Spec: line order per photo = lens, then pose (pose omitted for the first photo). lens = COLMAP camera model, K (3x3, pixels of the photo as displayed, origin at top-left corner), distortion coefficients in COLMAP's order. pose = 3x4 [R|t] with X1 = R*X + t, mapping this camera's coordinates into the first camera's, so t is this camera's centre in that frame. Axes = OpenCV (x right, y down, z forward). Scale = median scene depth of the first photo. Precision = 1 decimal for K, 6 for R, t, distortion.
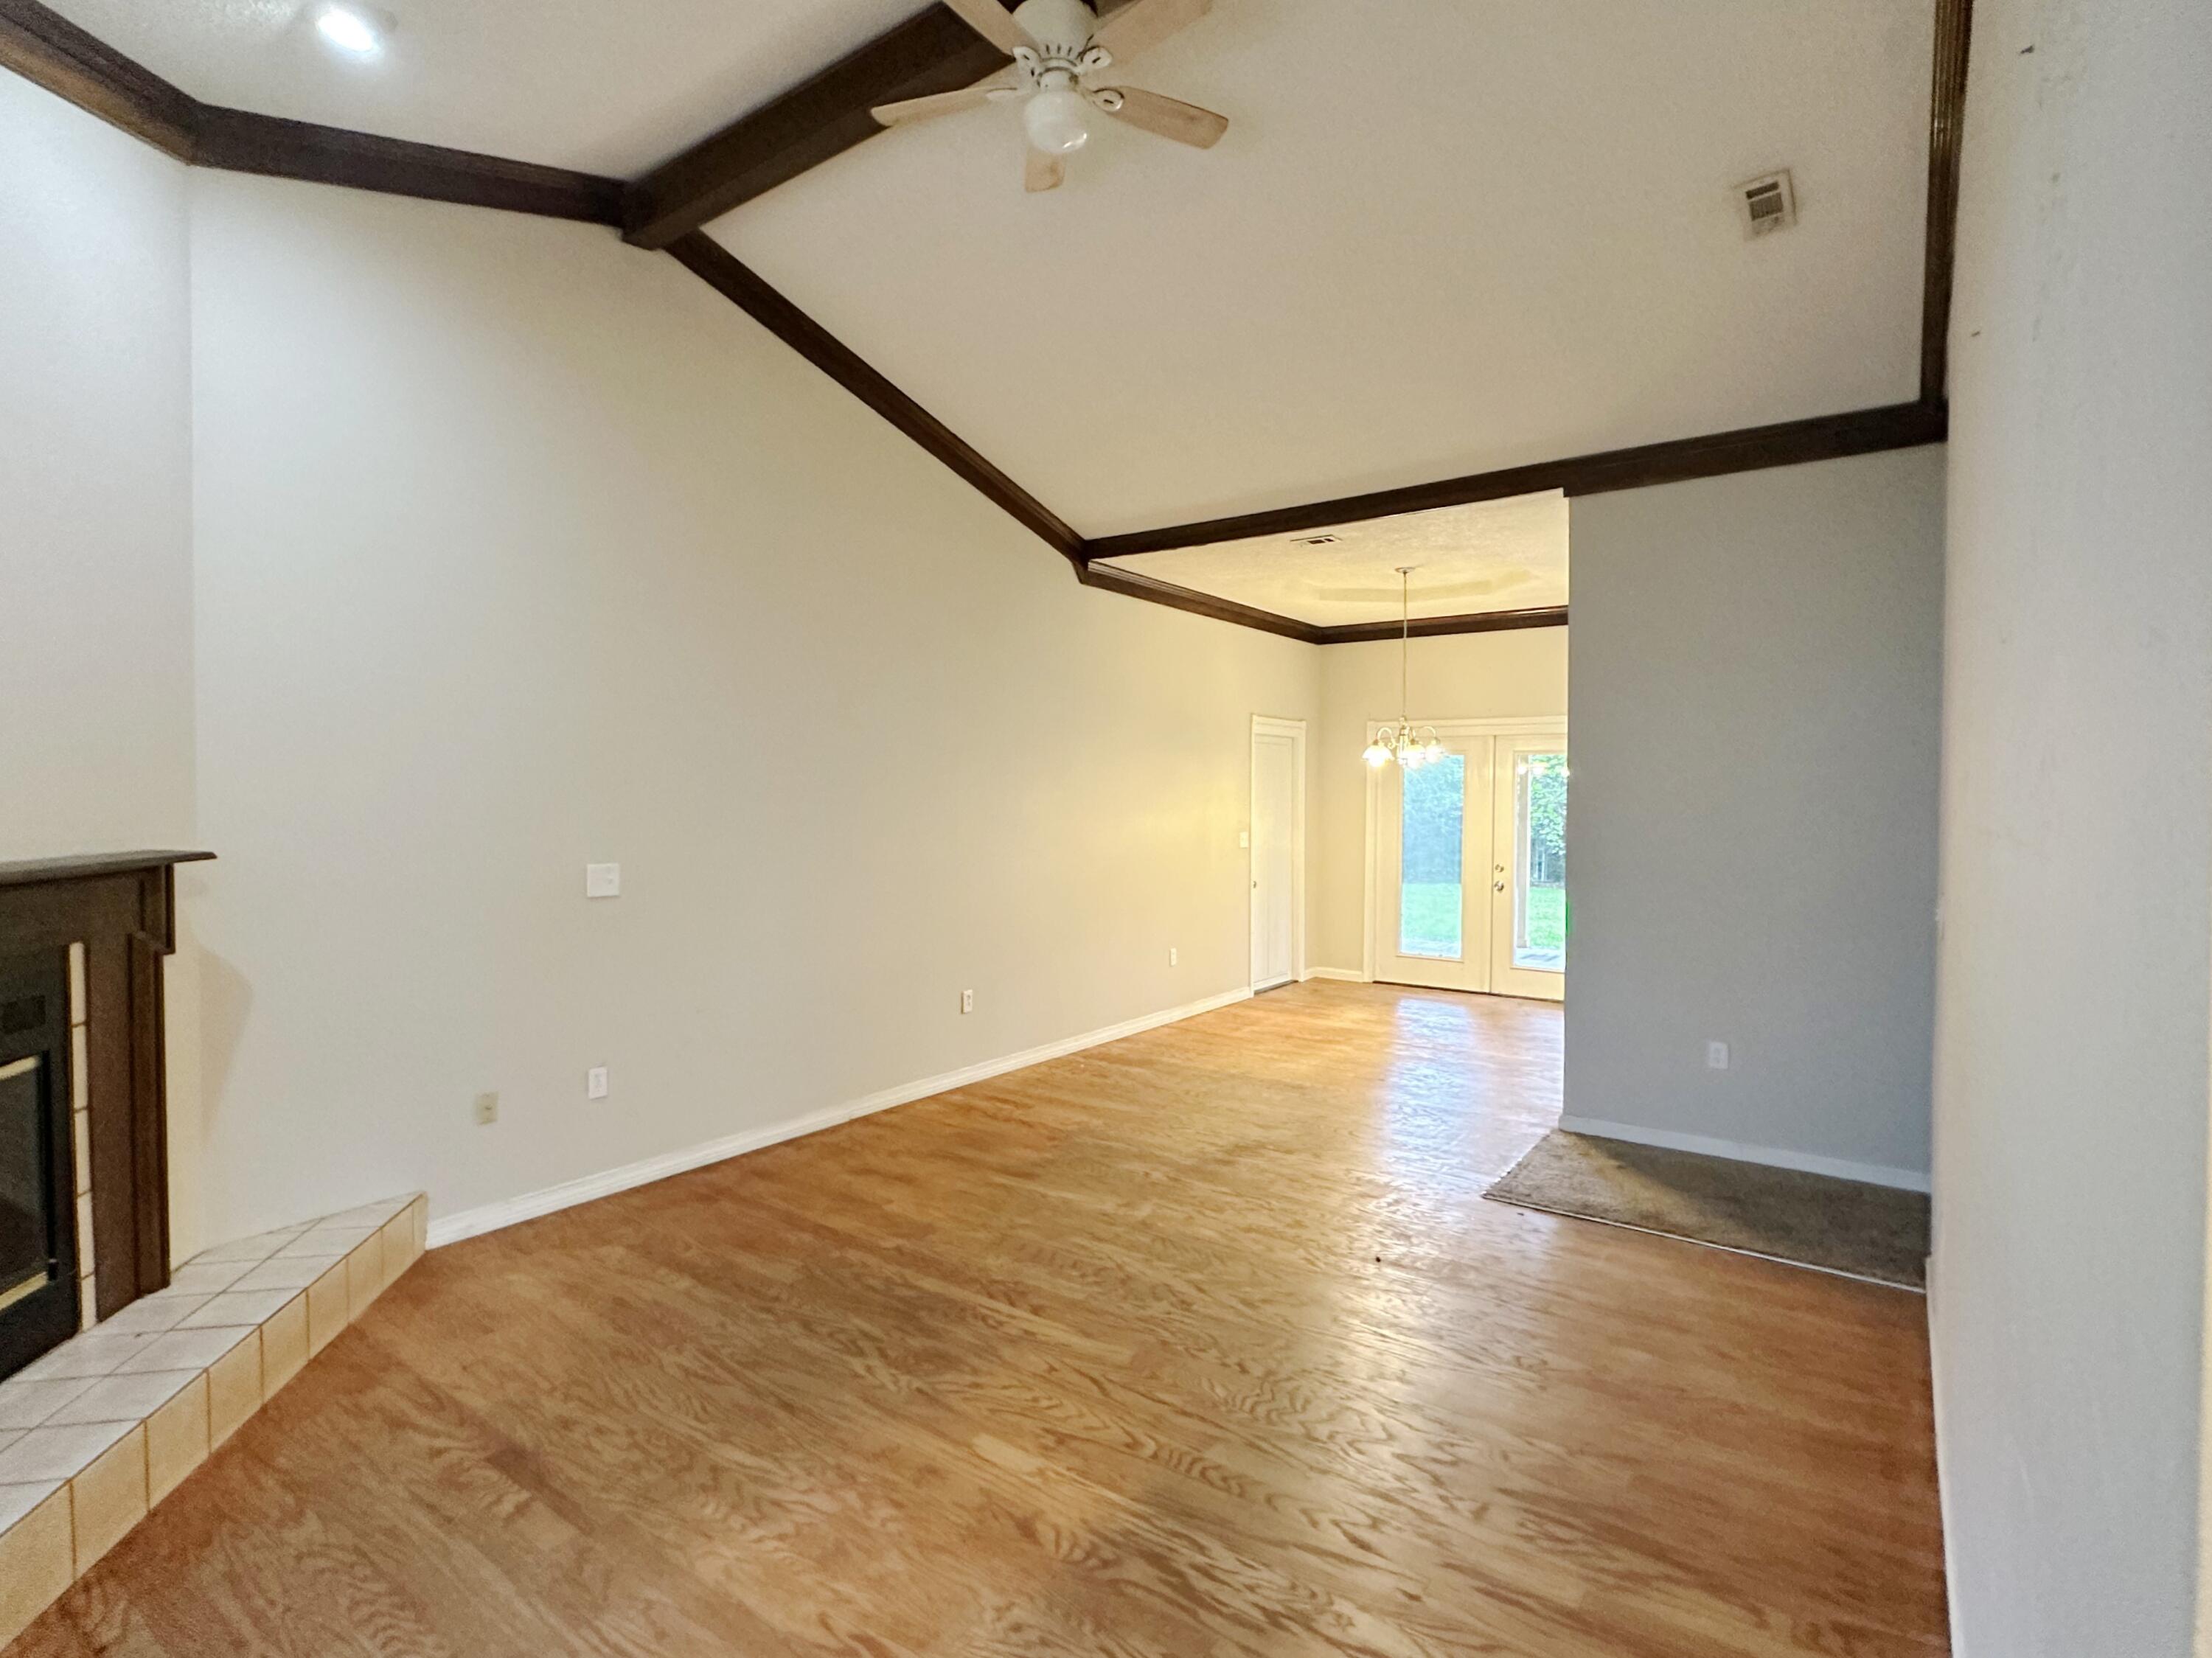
lens RADIAL K [[1107.0, 0, 1106.8], [0, 1107.0, 823.8], [0, 0, 1]] dist [-0.001616, -0.000240]
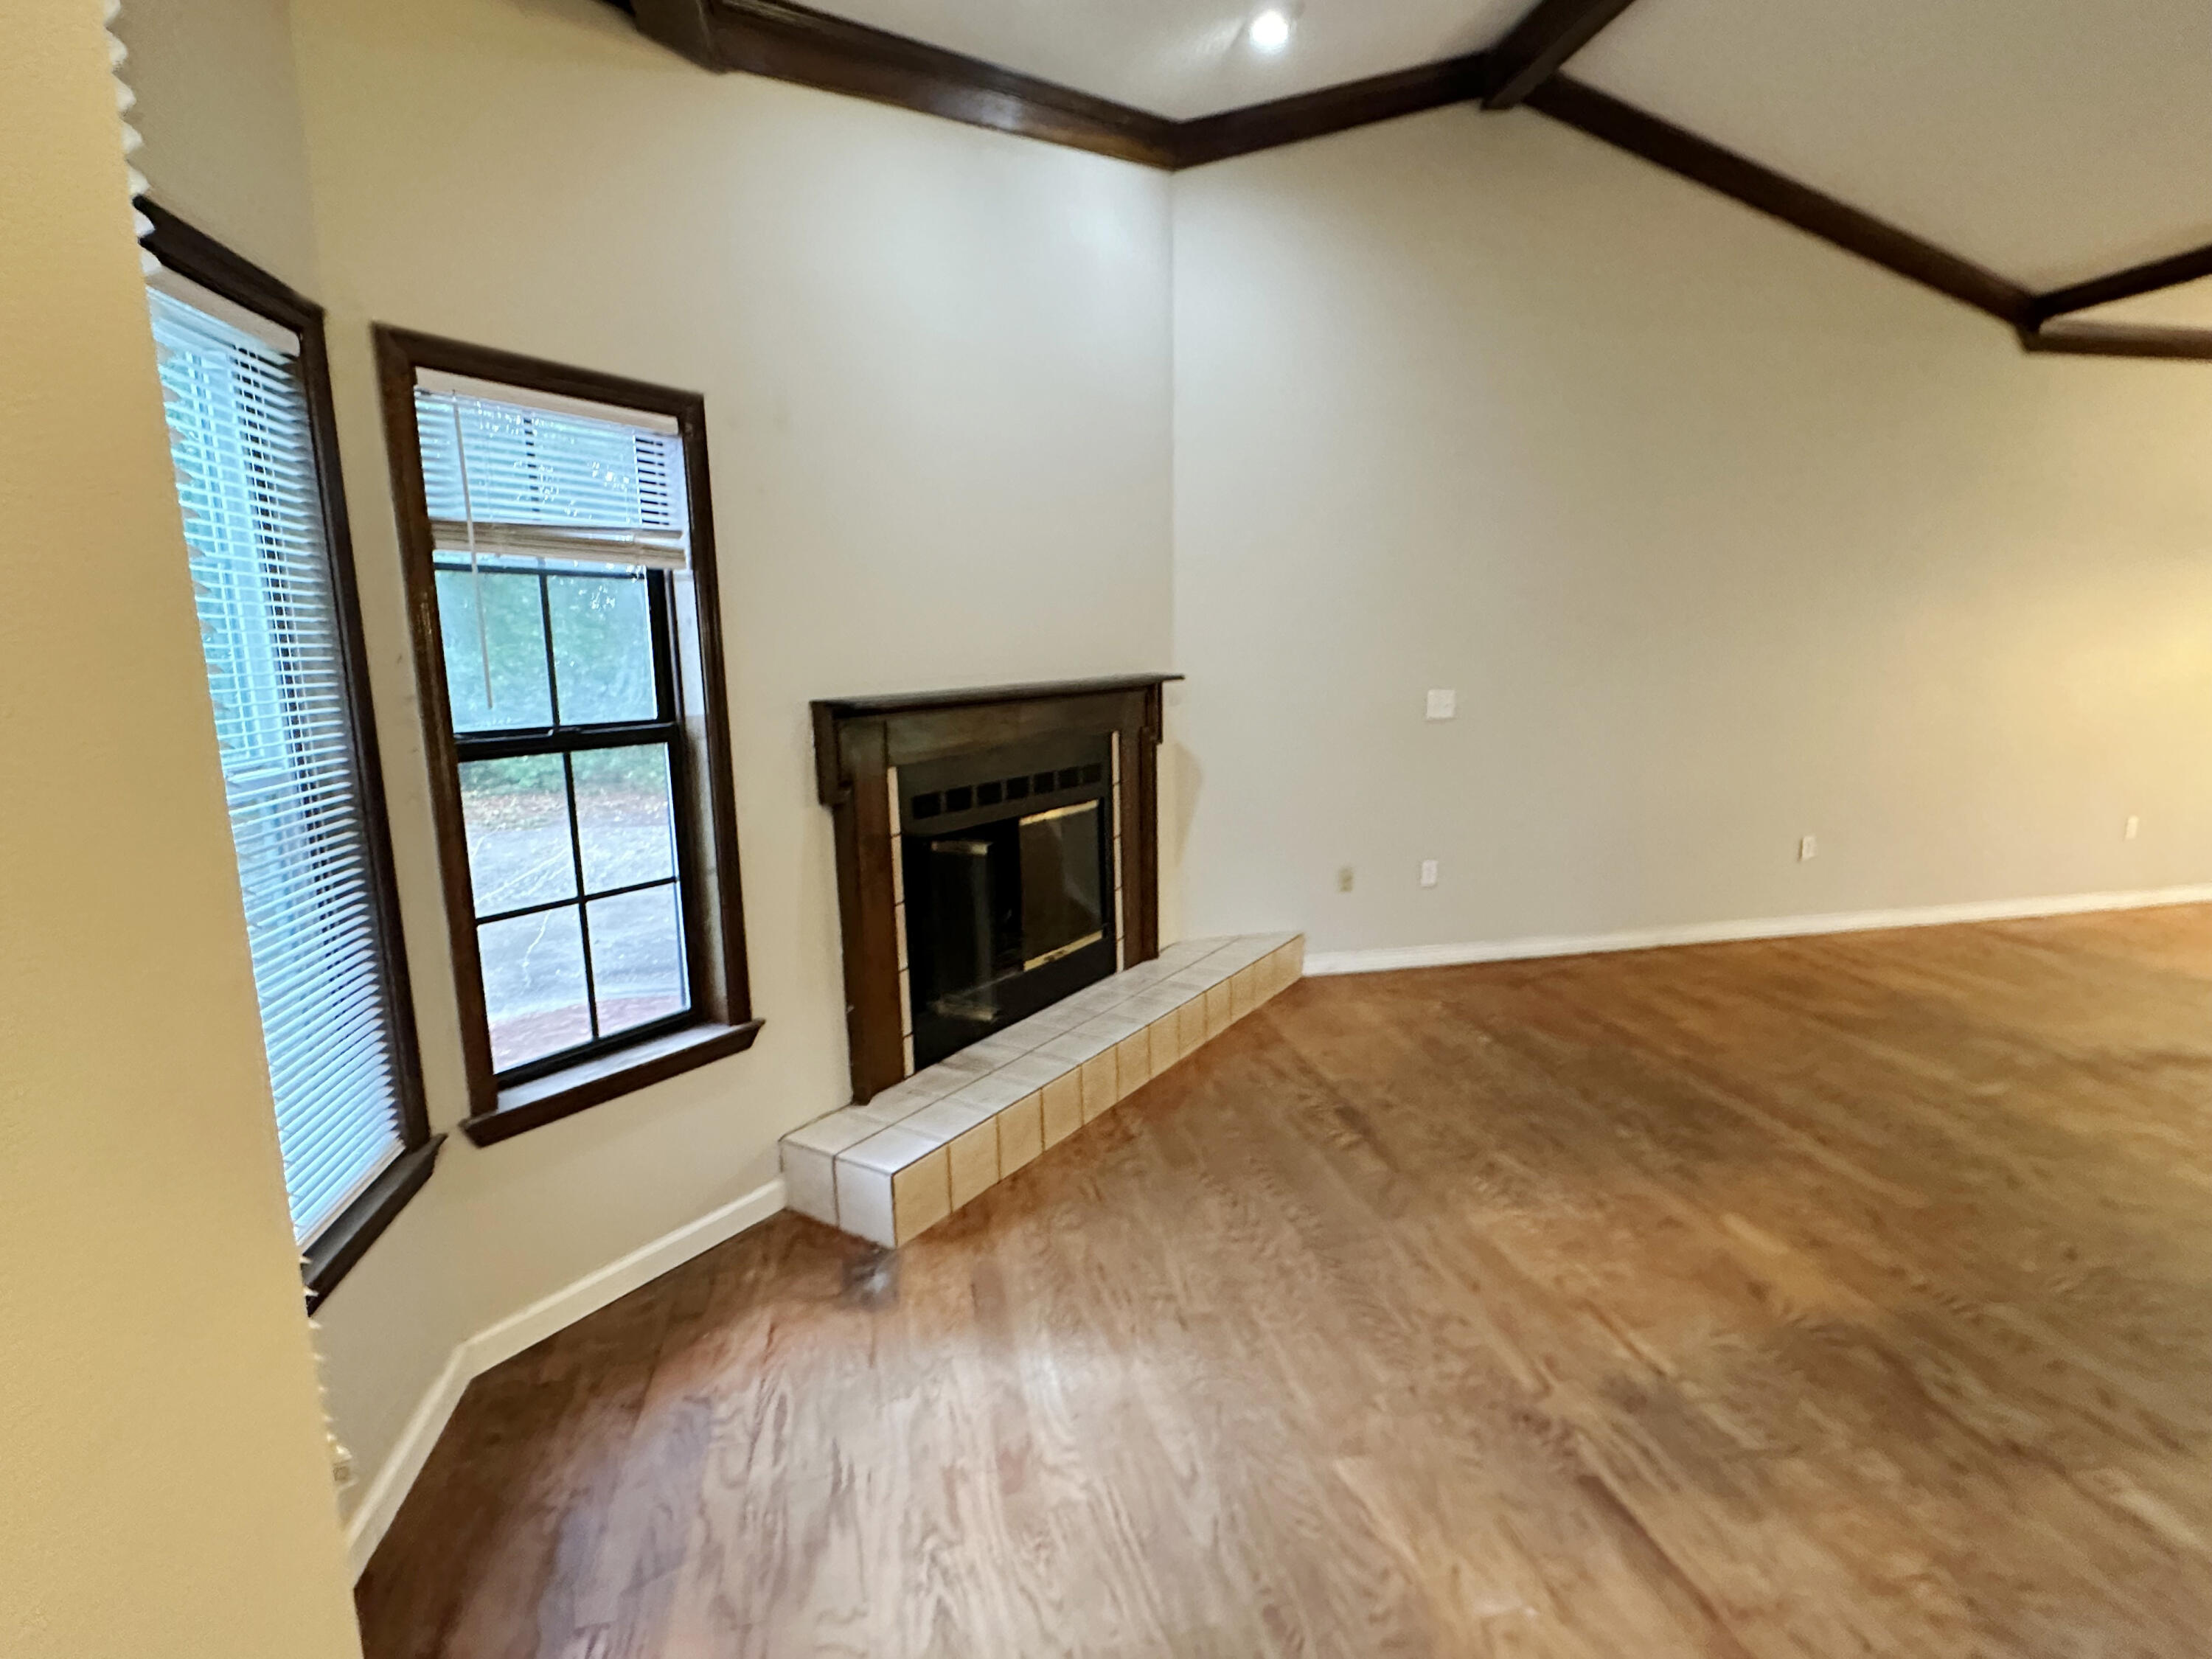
lens RADIAL K [[1097.5, 0, 1102.8], [0, 1097.5, 830.3], [0, 0, 1]] dist [-0.000943, -0.000493]
pose [[0.736394, 0.098358, -0.669365, 0.102070], [0.002190, 0.989024, 0.147739, 0.013233], [0.676549, -0.110260, 0.728096, -0.146569]]
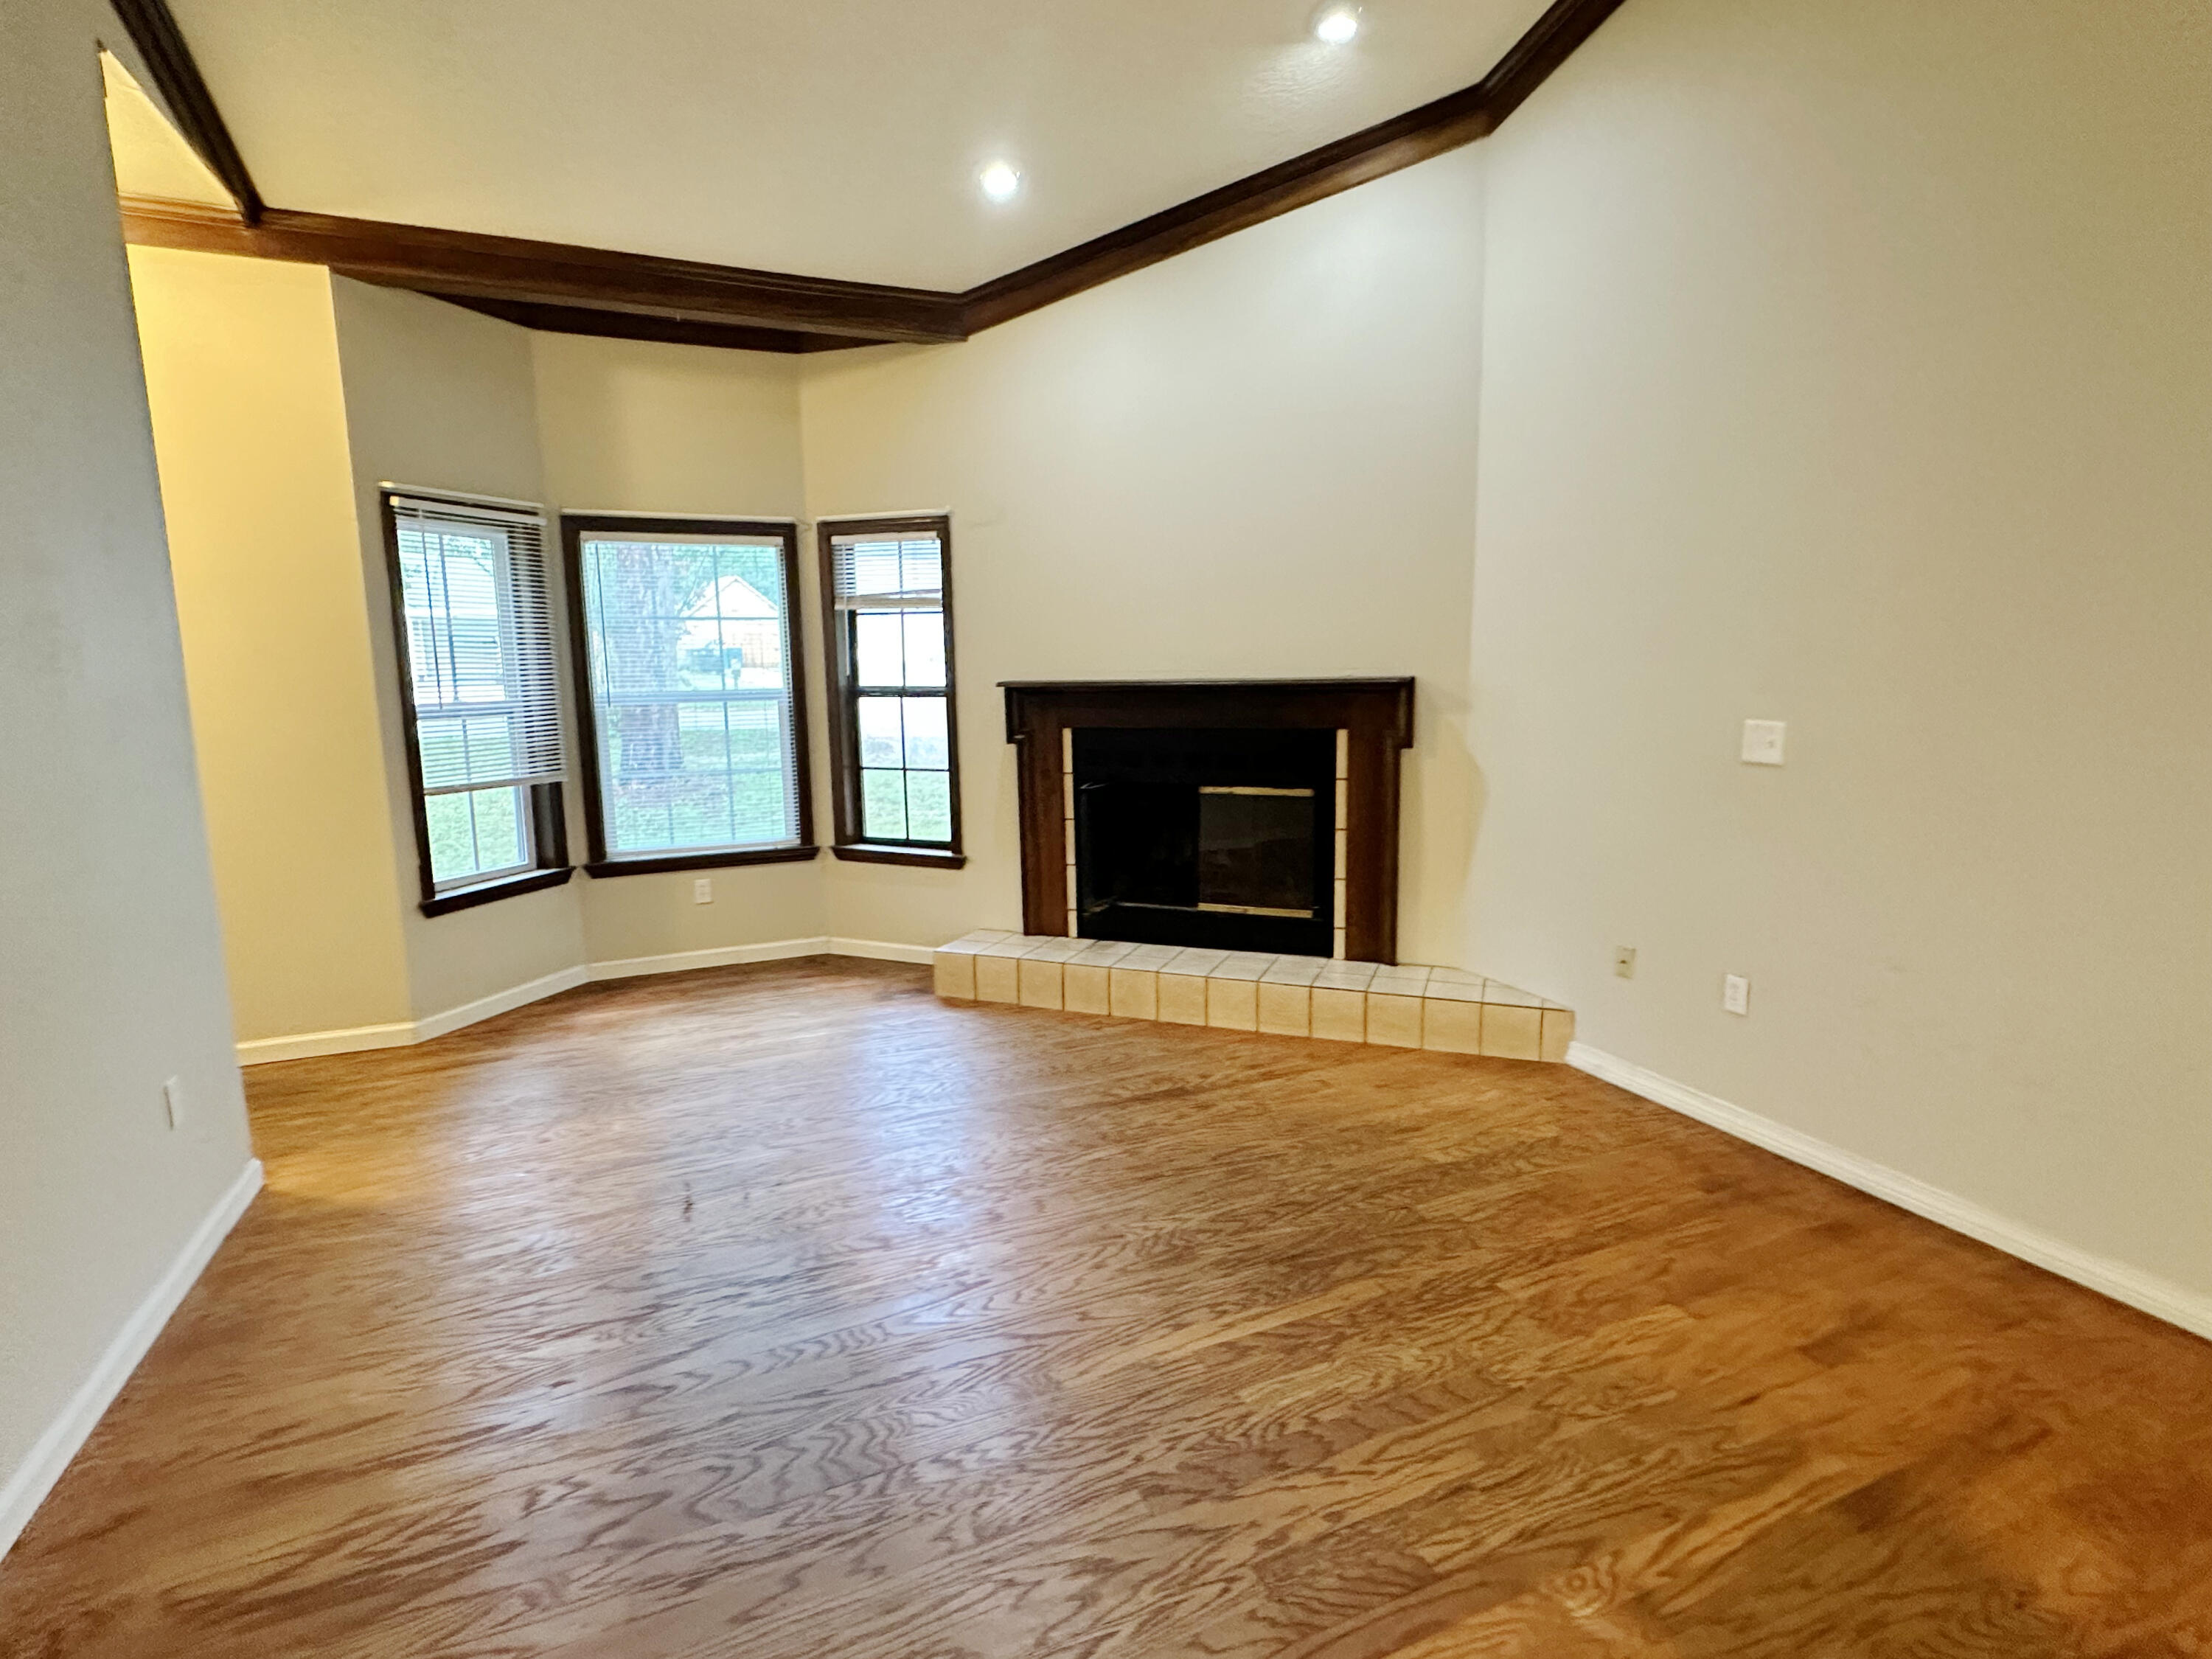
lens RADIAL K [[1083.4, 0, 1106.0], [0, 1083.4, 829.5], [0, 0, 1]] dist [-0.000463, -0.000638]
pose [[-0.510774, 0.140925, -0.848086, 0.573959], [-0.011716, 0.985241, 0.170773, -0.016479], [0.859635, 0.097163, -0.501584, 1.346840]]
